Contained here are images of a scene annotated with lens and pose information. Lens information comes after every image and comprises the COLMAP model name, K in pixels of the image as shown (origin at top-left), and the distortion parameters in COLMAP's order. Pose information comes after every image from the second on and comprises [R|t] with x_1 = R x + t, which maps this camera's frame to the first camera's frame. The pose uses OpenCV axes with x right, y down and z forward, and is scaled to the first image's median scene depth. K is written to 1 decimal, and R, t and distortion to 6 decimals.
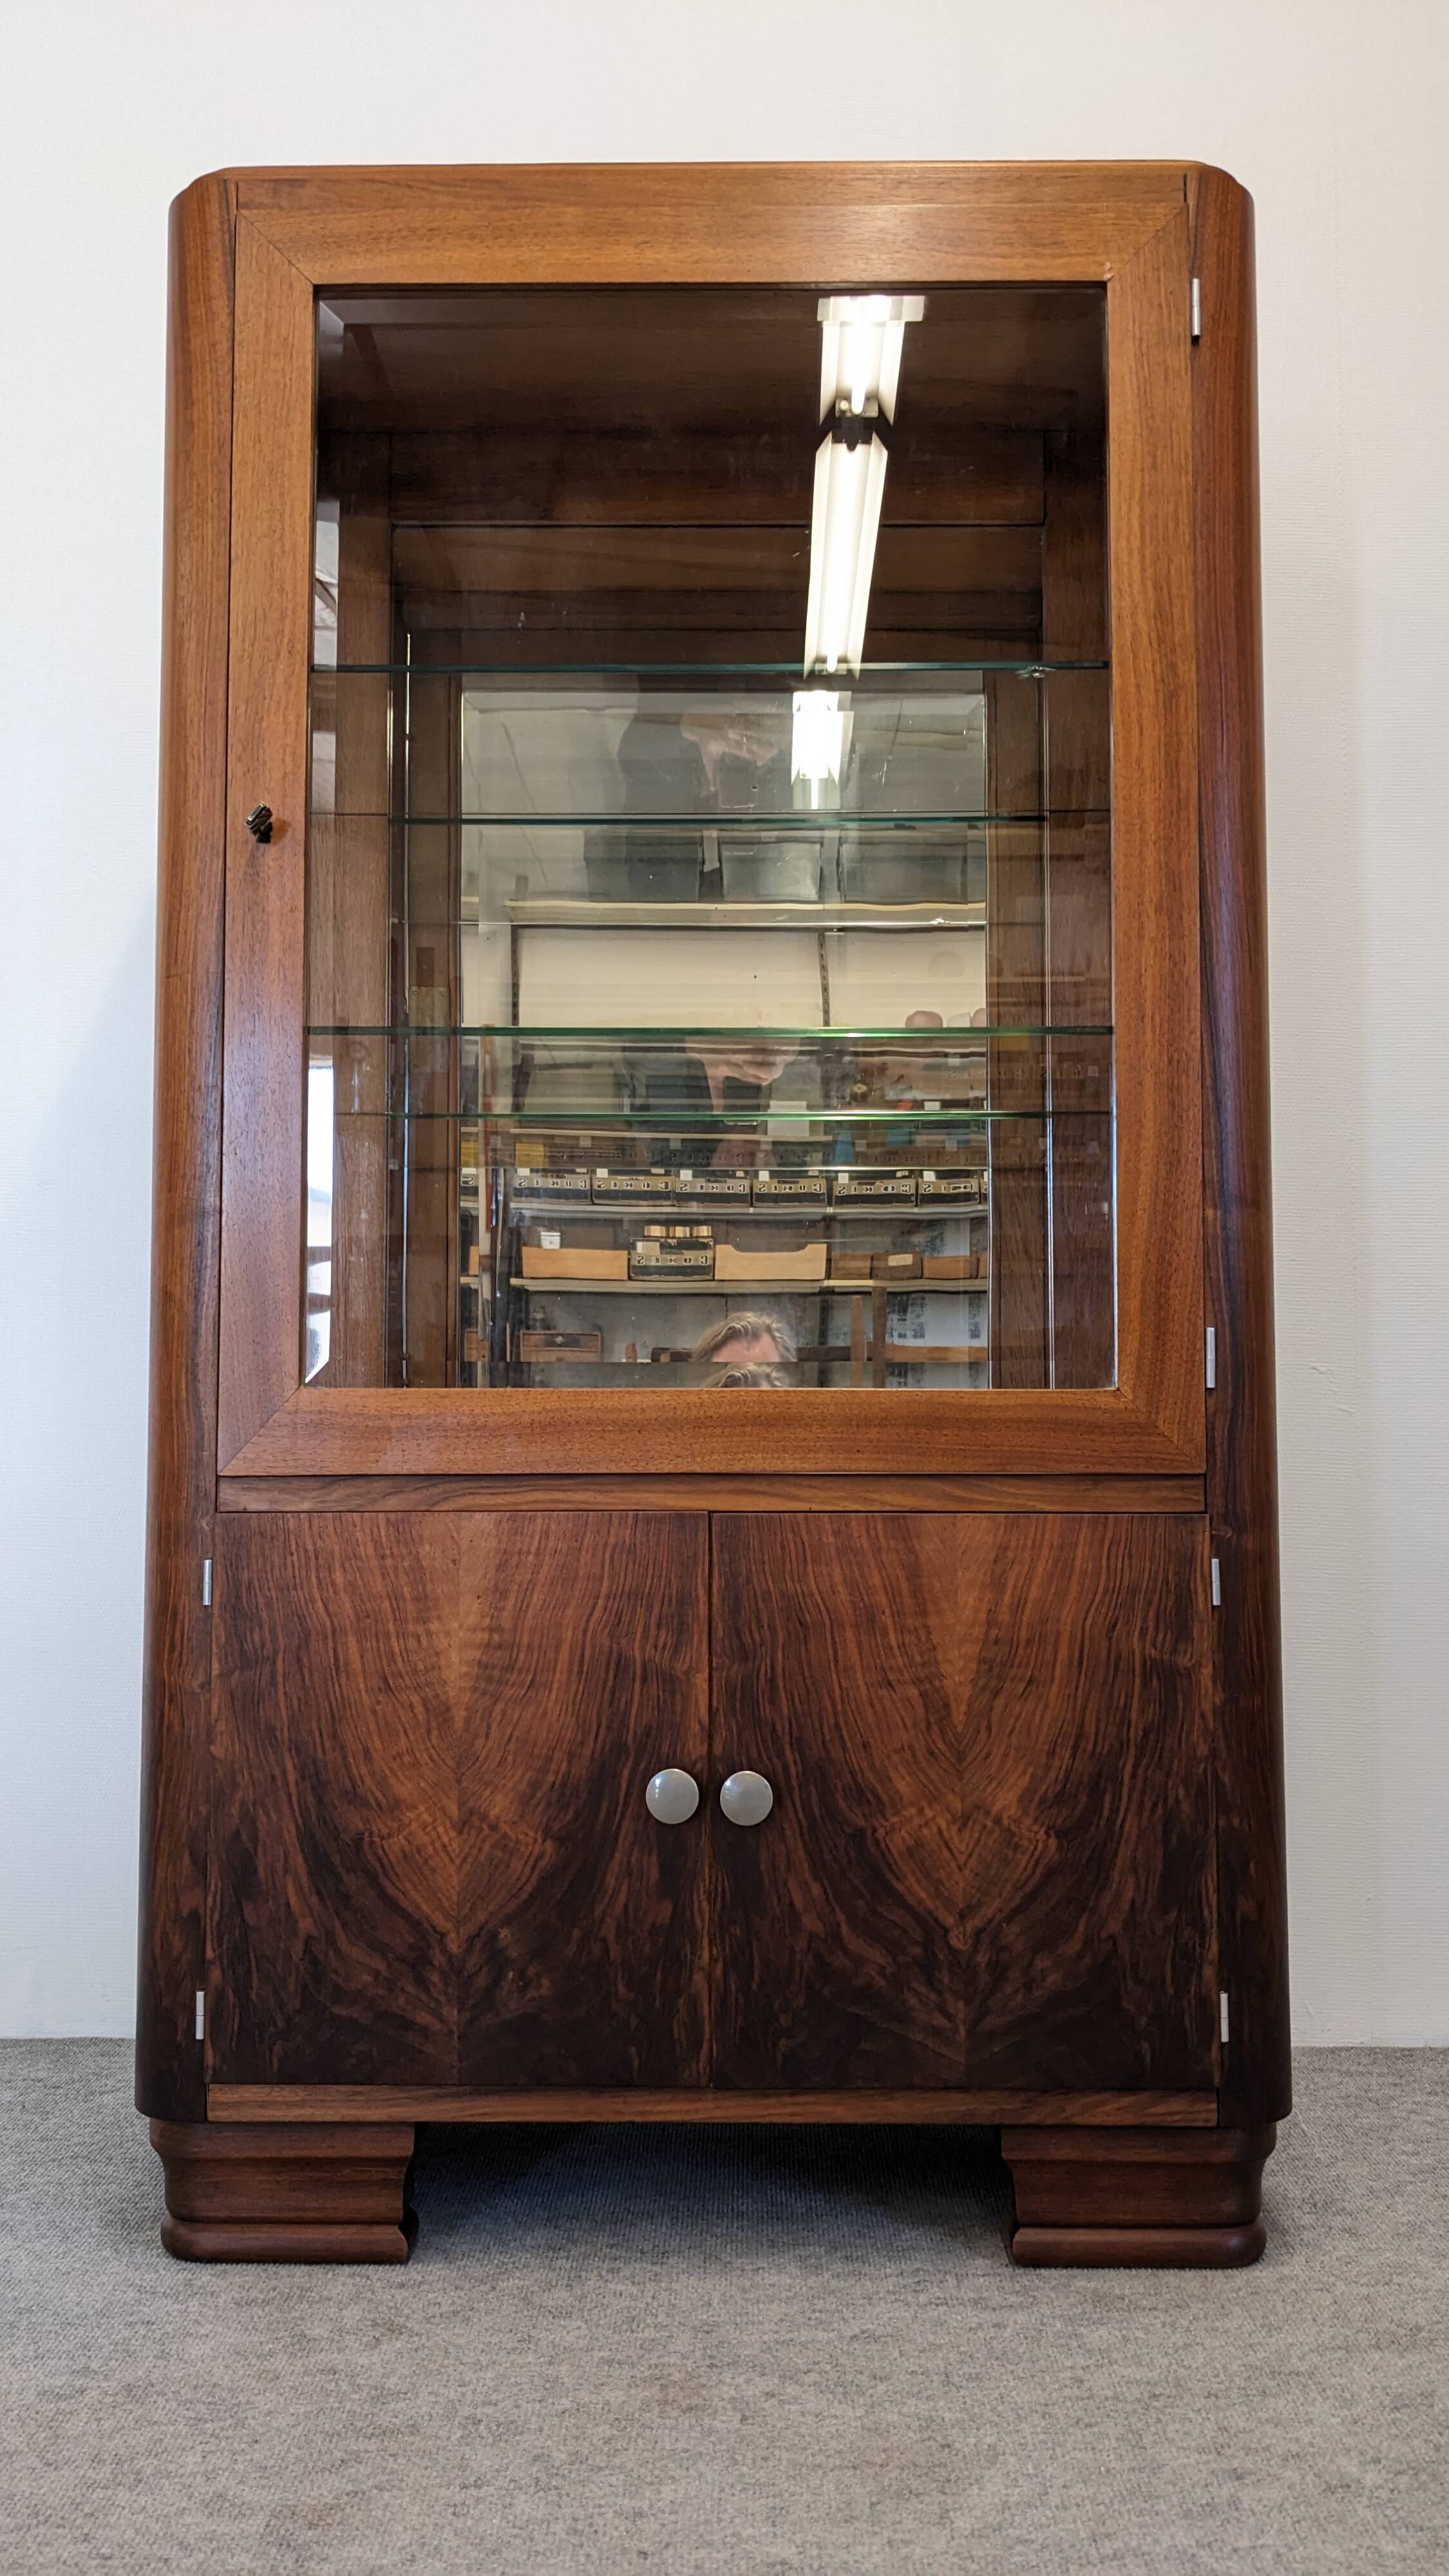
lens RADIAL K [[2055.9, 0, 721.7], [0, 2055.9, 1301.8], [0, 0, 1]] dist [0.063194, -0.109878]
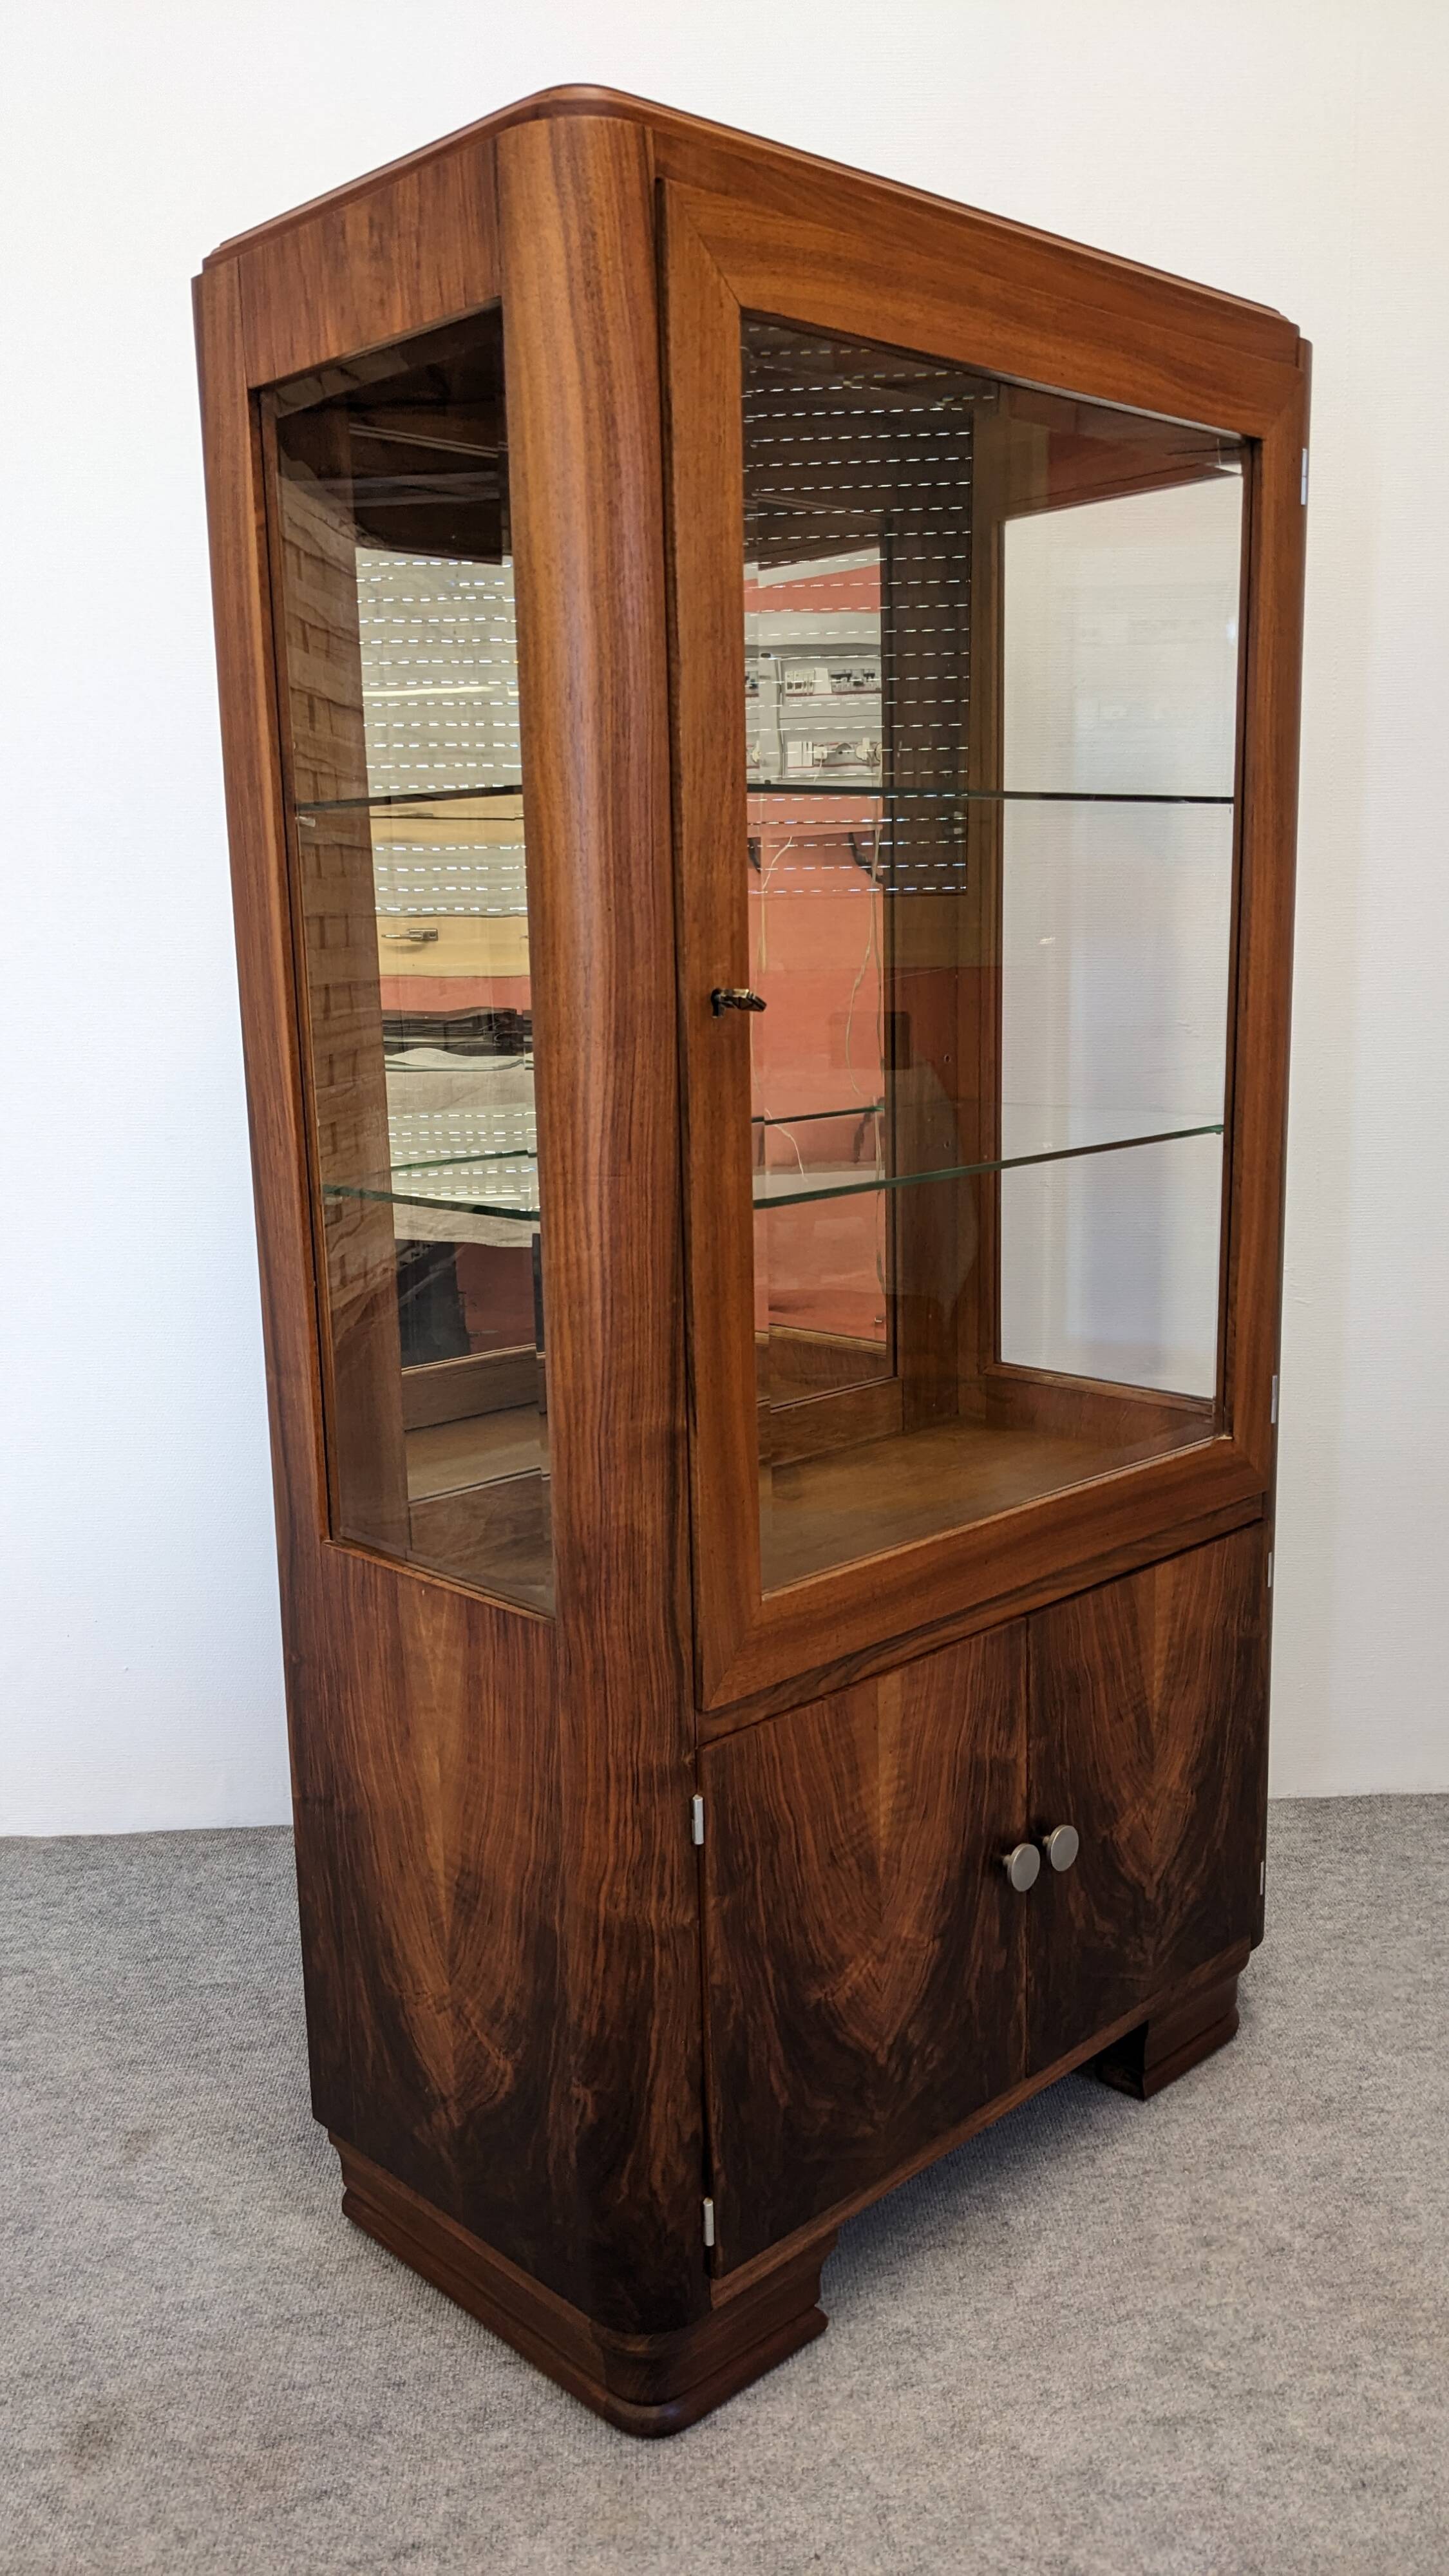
lens RADIAL K [[2055.9, 0, 661.3], [0, 2055.9, 1309.9], [0, 0, 1]] dist [0.063194, -0.109878]
pose [[0.718905, -0.156122, 0.677349, -0.873094], [-0.022222, 0.968791, 0.246881, -0.326651], [-0.694753, -0.192536, 0.692999, 0.406815]]
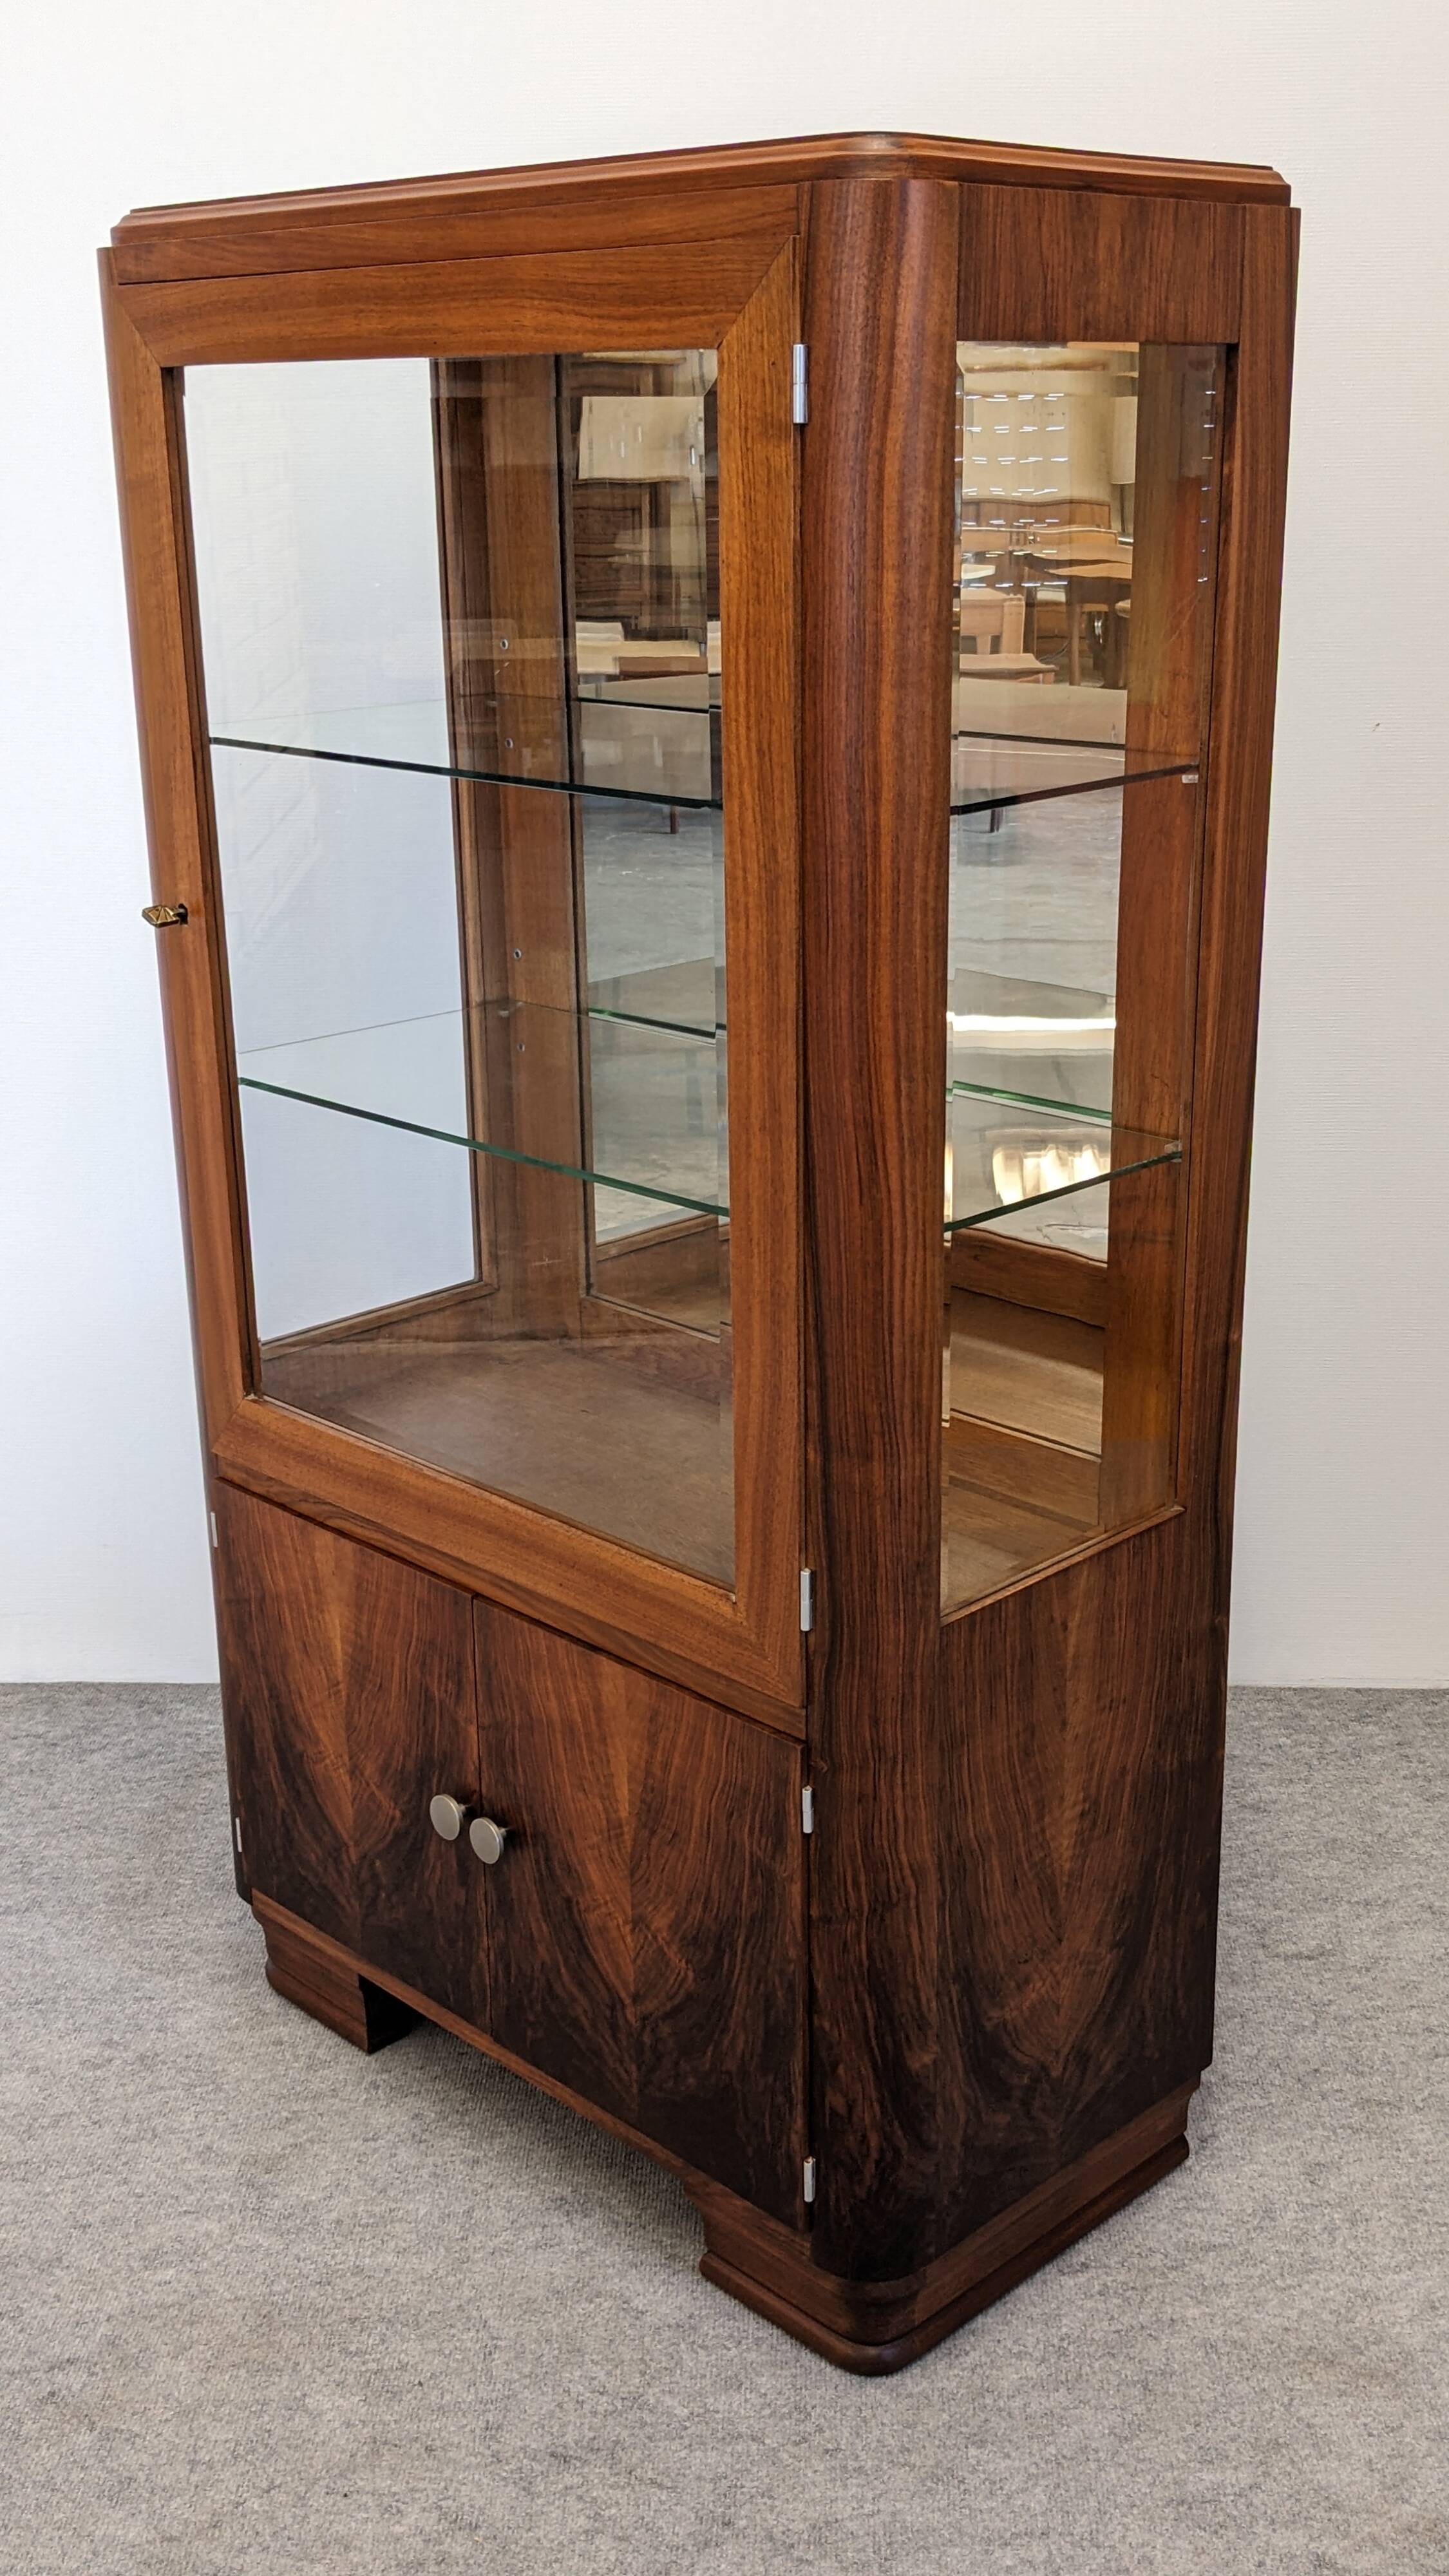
lens RADIAL K [[2630.8, 0, 723.2], [0, 2630.8, 1290.8], [0, 0, 1]] dist [0.078019, 0.000000]
pose [[0.710645, 0.209594, -0.671605, 1.003842], [0.066314, 0.930390, 0.360524, -0.549742], [0.700418, -0.300741, 0.647278, 0.236814]]
